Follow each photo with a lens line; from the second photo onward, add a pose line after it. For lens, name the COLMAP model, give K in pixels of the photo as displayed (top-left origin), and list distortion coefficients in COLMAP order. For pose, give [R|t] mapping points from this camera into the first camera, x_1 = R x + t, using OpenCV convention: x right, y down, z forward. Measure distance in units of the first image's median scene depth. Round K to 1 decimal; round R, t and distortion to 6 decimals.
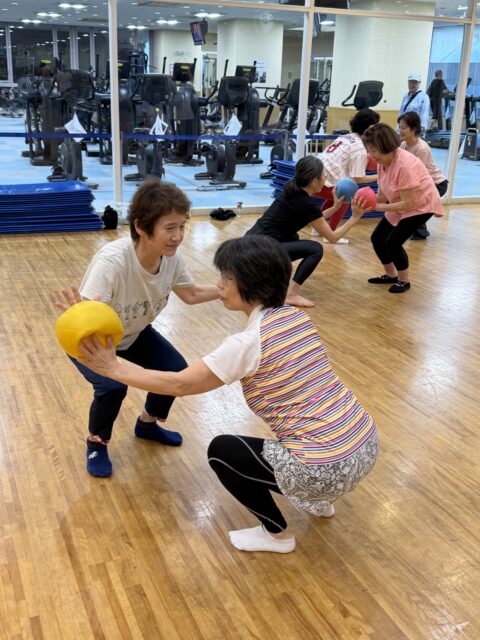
lens RADIAL K [[727.2, 0, 240.0], [0, 727.2, 320.0], [0, 0, 1]] dist [0.144161, -0.344041]
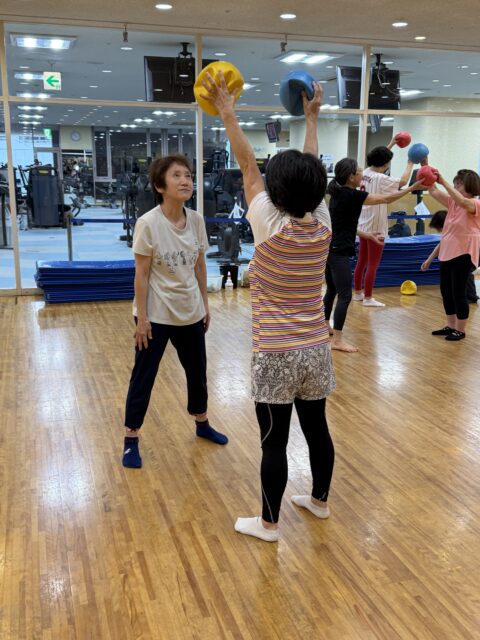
lens RADIAL K [[699.7, 0, 240.0], [0, 699.7, 320.0], [0, 0, 1]] dist [0.096779, -0.012171]
pose [[0.994393, -0.002699, -0.105713, 0.015680], [-0.008656, 0.994242, -0.106810, 0.034008], [0.105393, 0.107126, 0.988644, -0.106252]]
